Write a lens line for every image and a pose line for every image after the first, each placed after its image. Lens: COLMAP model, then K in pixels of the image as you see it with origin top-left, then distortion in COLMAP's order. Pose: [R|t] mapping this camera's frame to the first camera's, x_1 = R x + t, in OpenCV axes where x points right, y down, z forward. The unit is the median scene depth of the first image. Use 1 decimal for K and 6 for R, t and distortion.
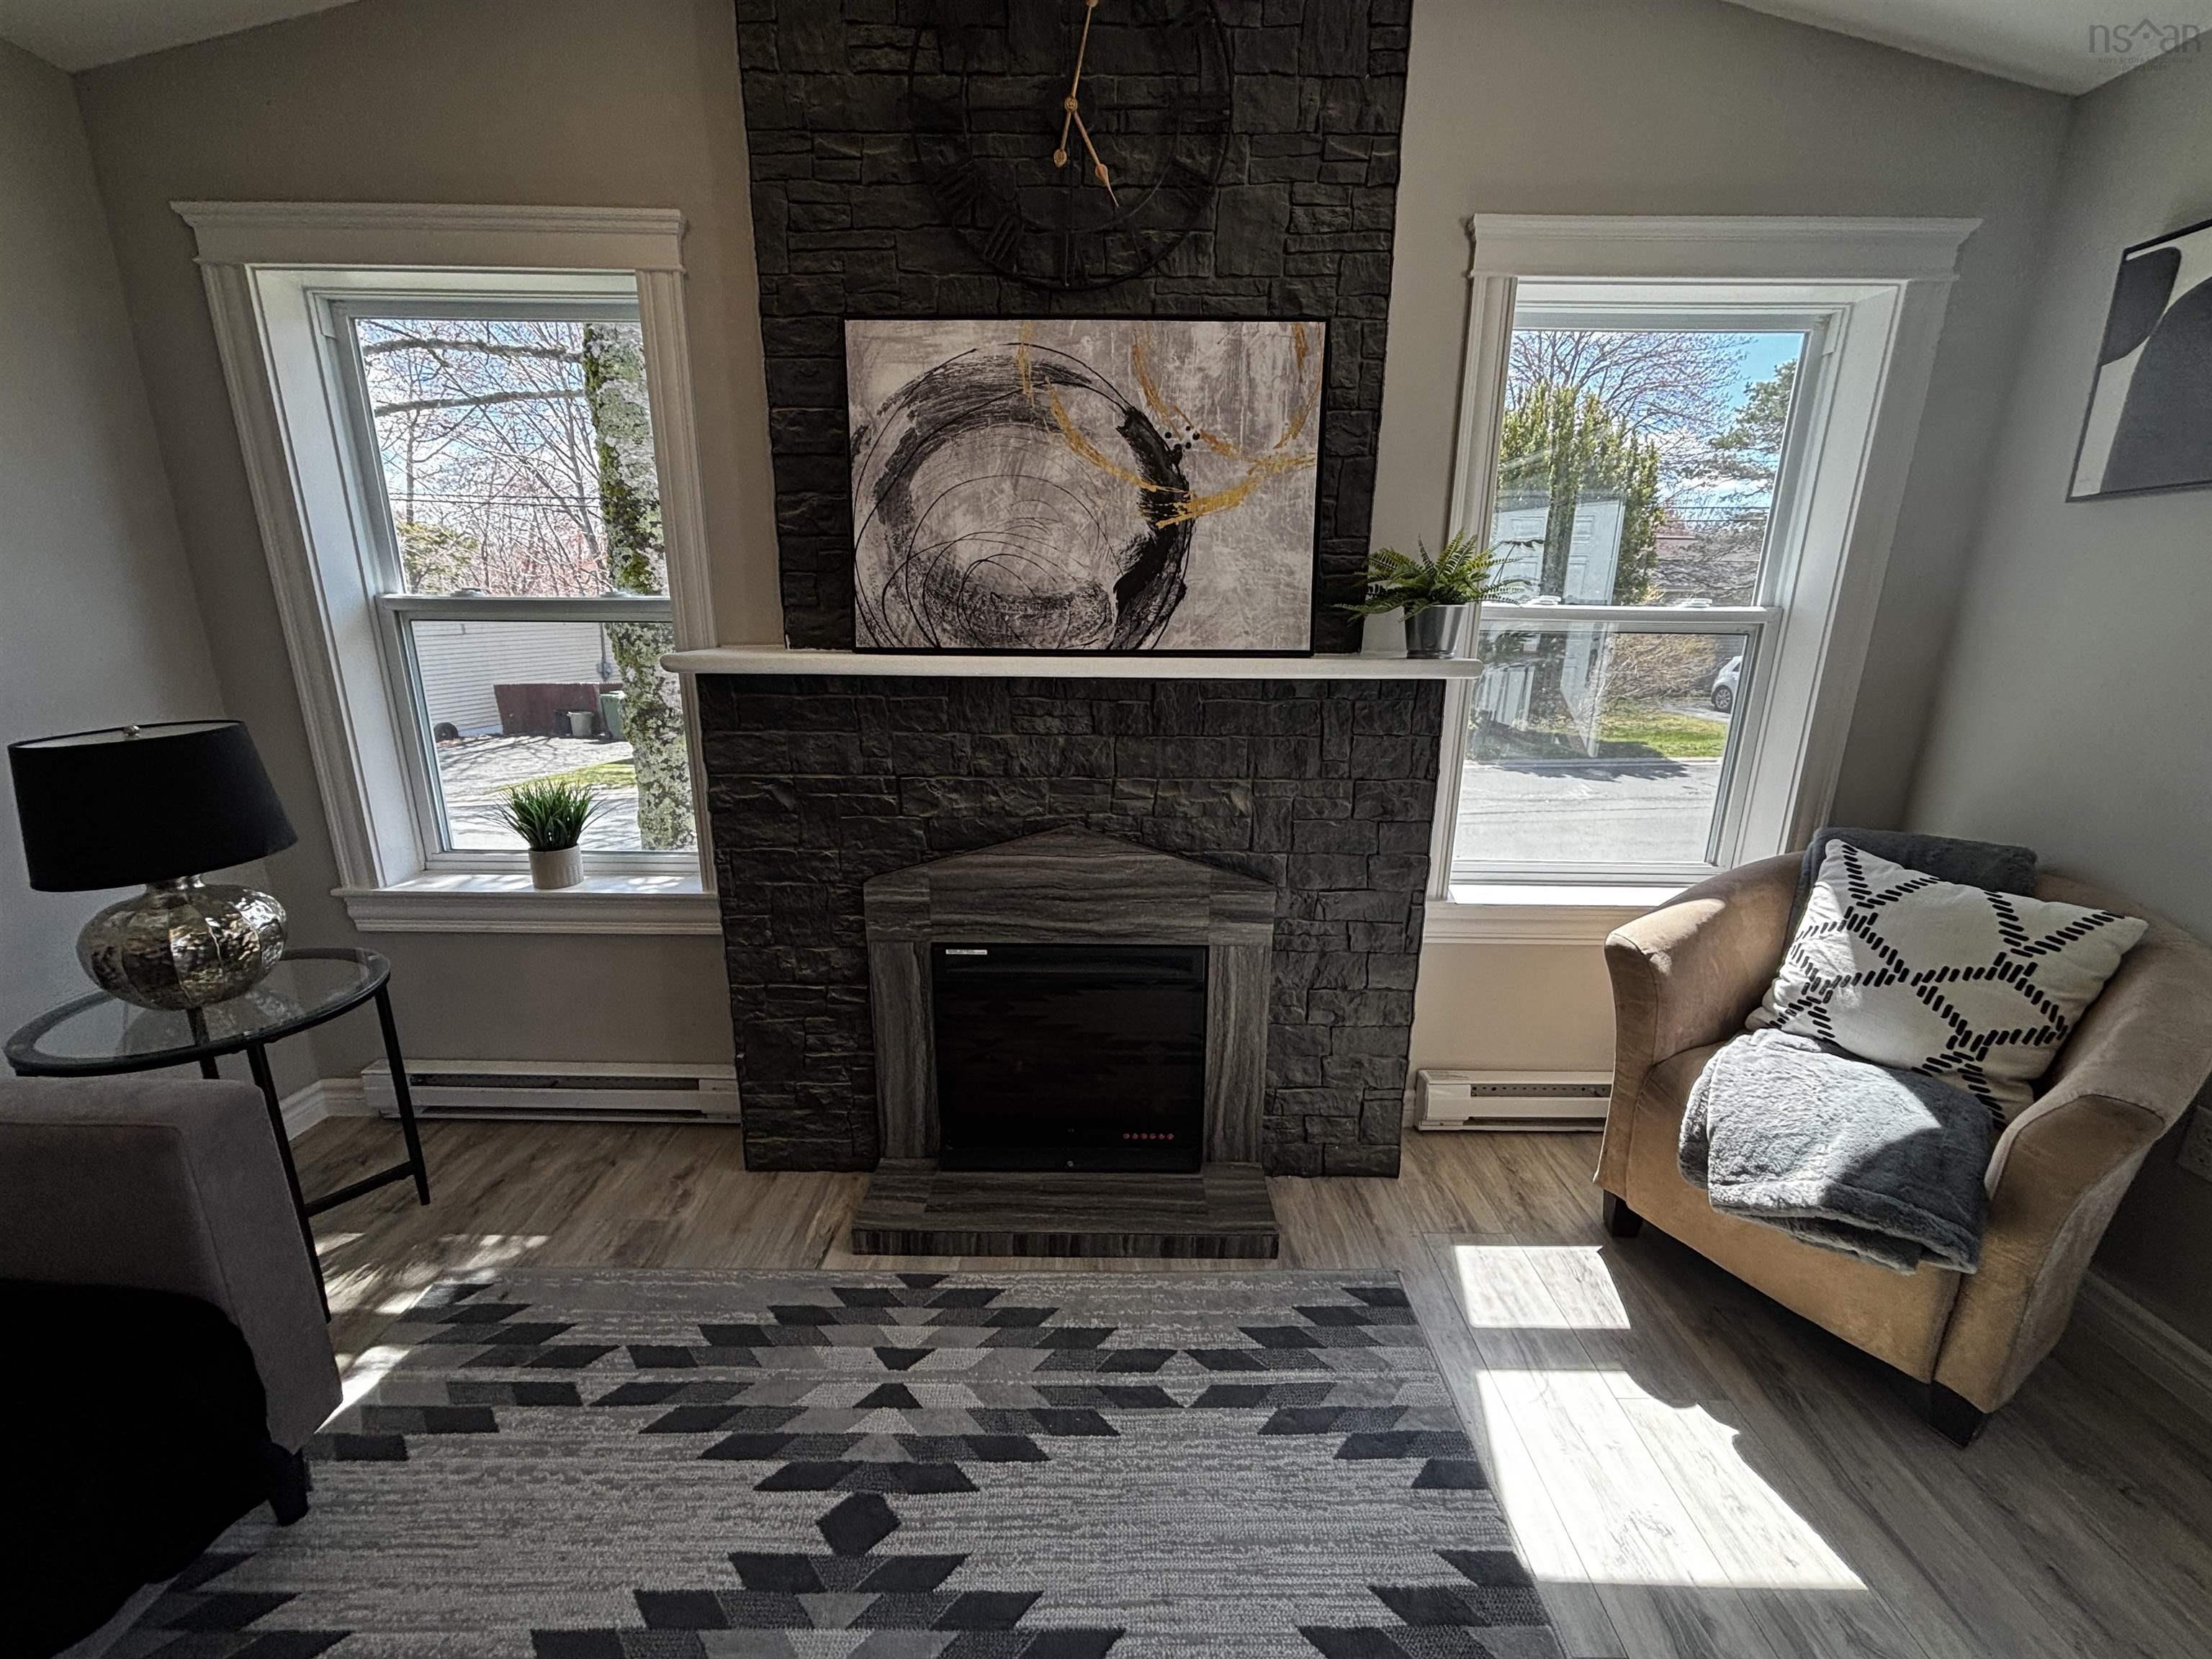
lens RADIAL K [[894.6, 0, 1106.0], [0, 894.6, 826.9], [0, 0, 1]] dist [-0.002414, 0.000527]
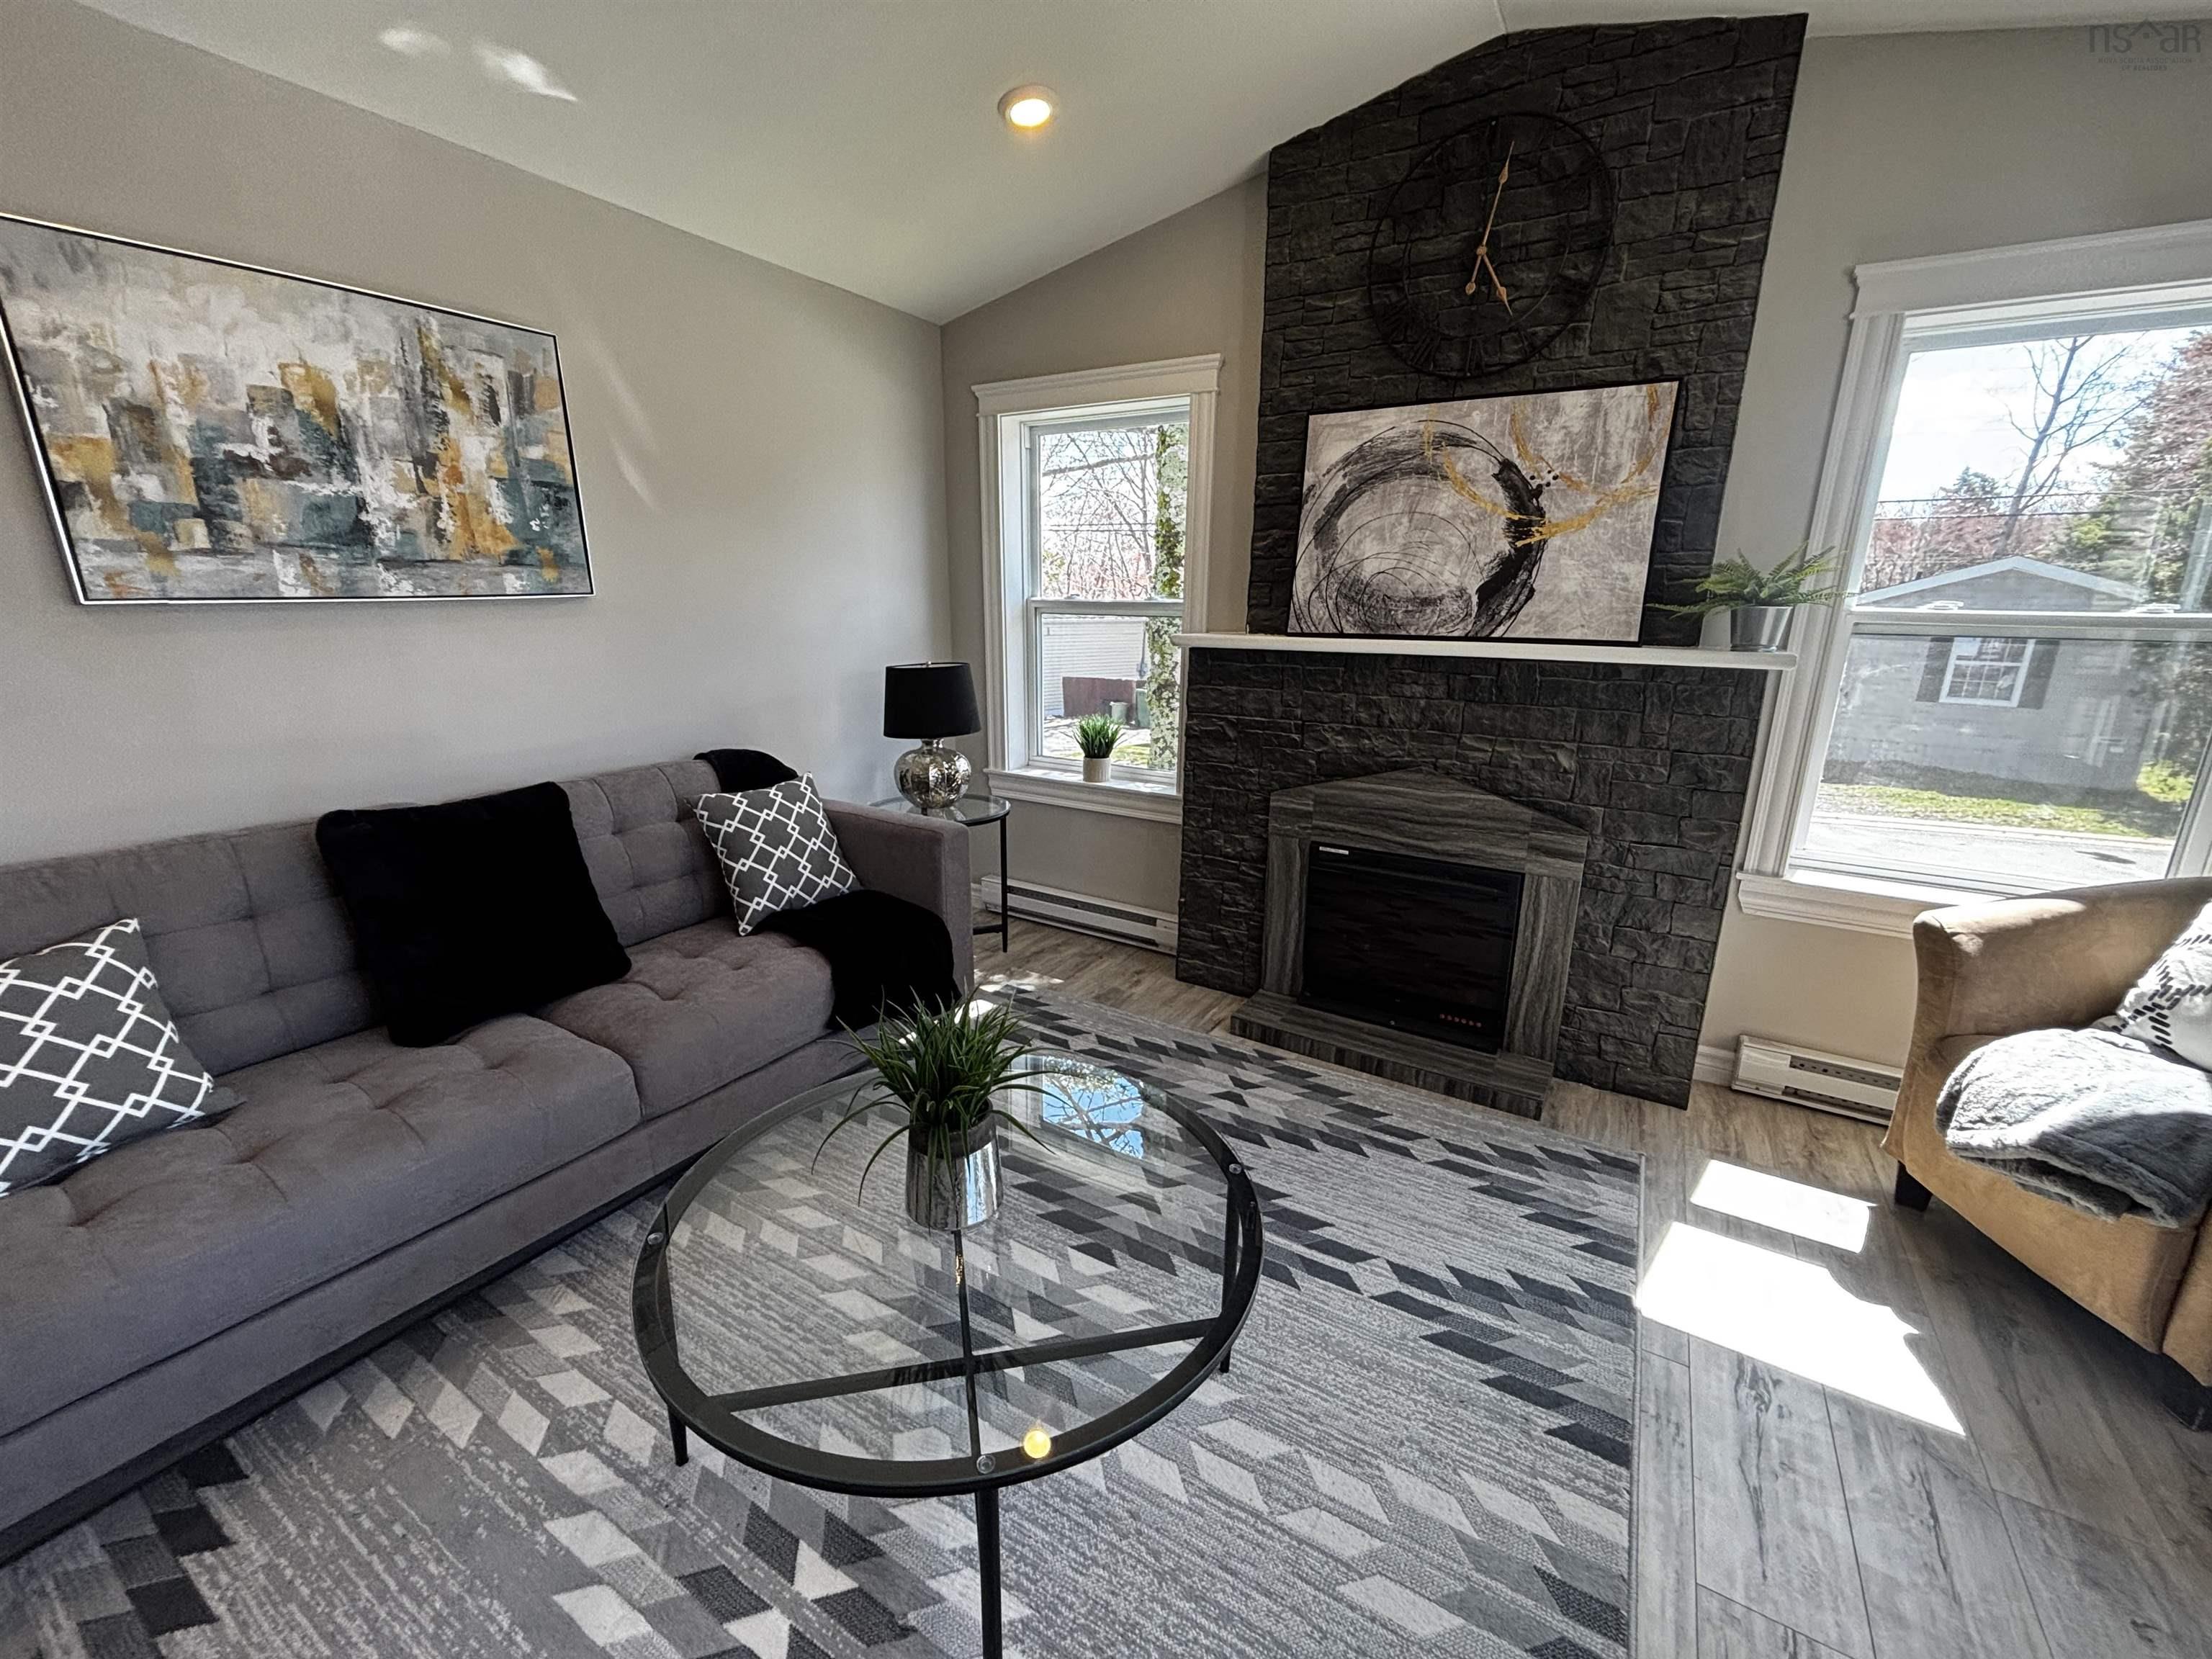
lens RADIAL K [[894.6, 0, 1106.5], [0, 894.6, 827.1], [0, 0, 1]] dist [-0.002414, 0.000527]
pose [[0.854432, 0.131431, -0.502666, 0.263646], [-0.137690, 0.990164, 0.024850, 0.131357], [0.500987, 0.047979, 0.864124, -0.441783]]
